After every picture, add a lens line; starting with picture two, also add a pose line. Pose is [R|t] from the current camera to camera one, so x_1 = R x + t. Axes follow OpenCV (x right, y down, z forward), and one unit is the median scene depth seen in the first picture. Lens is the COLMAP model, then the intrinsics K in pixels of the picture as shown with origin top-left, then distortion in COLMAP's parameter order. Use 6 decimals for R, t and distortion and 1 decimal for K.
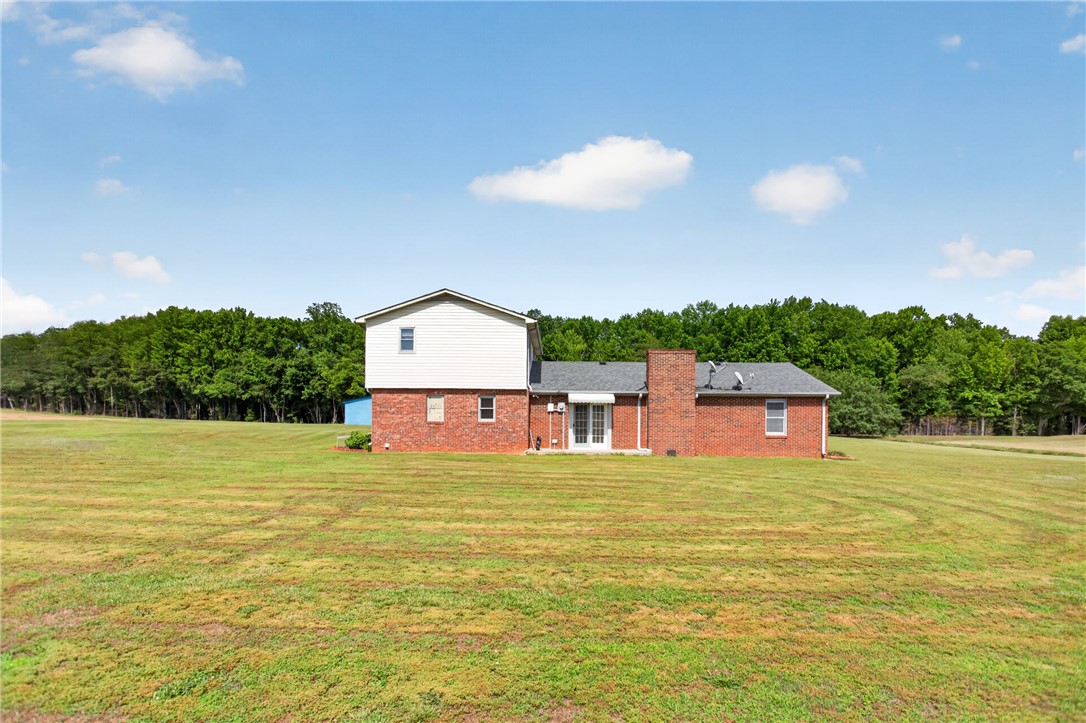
lens RADIAL K [[540.7, 0, 542.8], [0, 540.7, 408.7], [0, 0, 1]] dist [-0.001734, 0.000216]
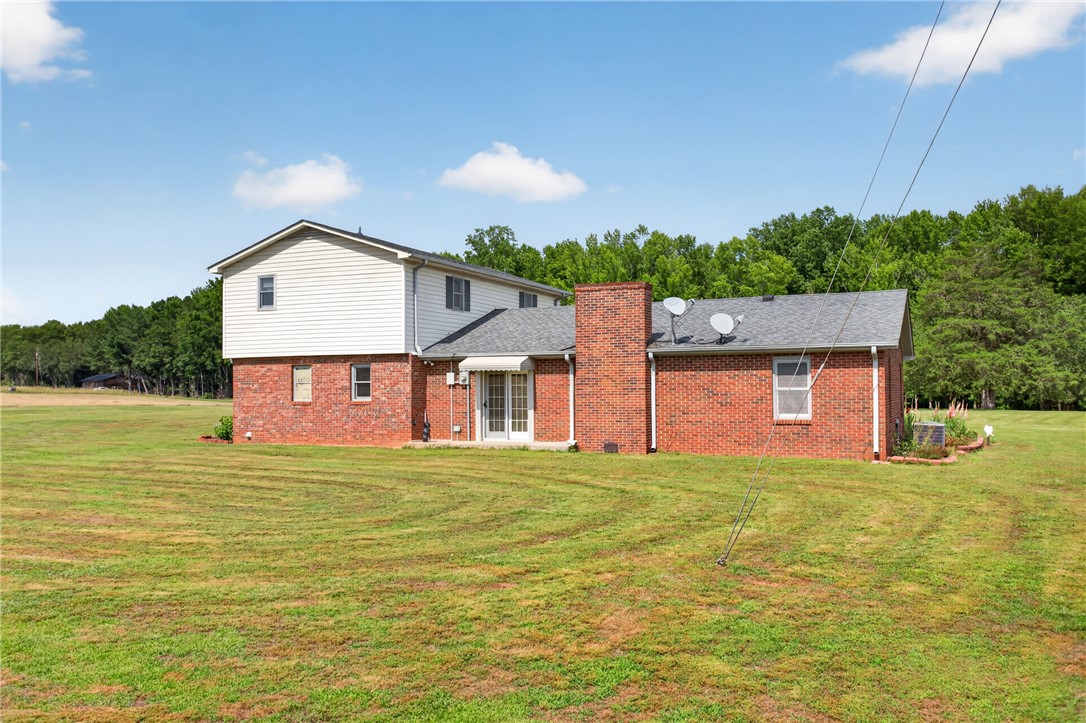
lens RADIAL K [[896.6, 0, 538.2], [0, 896.6, 337.5], [0, 0, 1]] dist [0.013913, -0.002100]
pose [[0.923739, -0.037724, -0.381160, 0.549781], [0.018945, 0.998420, -0.052902, 0.007542], [0.382553, 0.041647, 0.922994, 0.002002]]
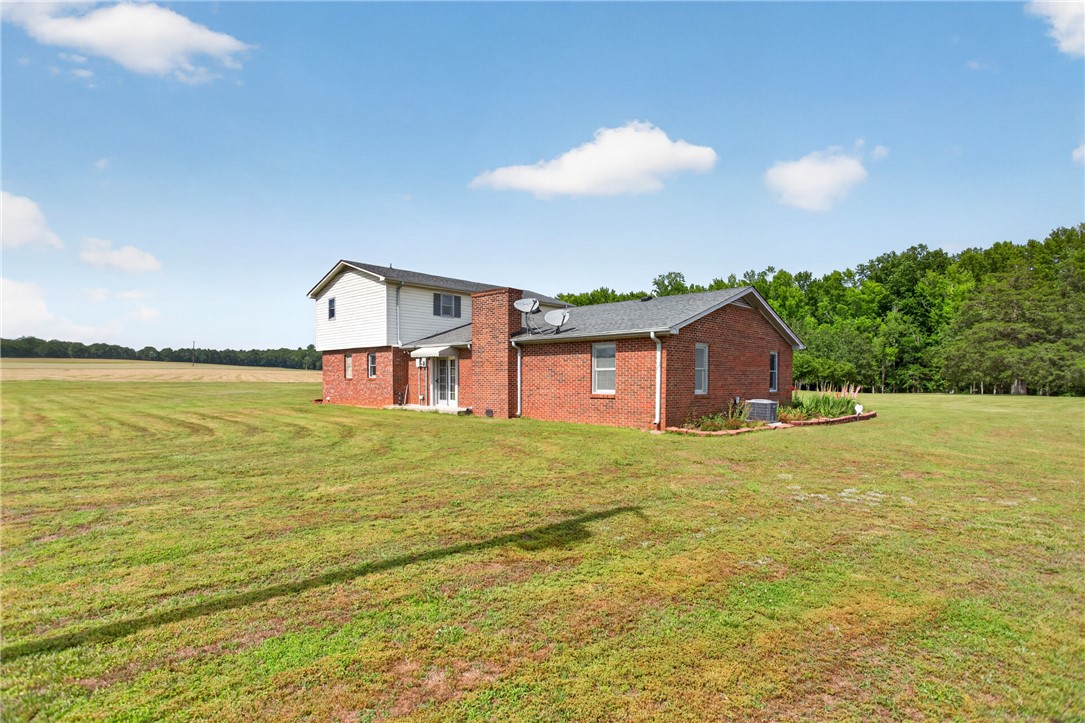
lens RADIAL K [[541.9, 0, 540.0], [0, 541.9, 377.9], [0, 0, 1]] dist [-0.005804, 0.001569]
pose [[0.744816, -0.008184, -0.667220, 0.843063], [0.010839, 0.999941, -0.000165, 0.027305], [0.667182, -0.007109, 0.744861, 0.415145]]
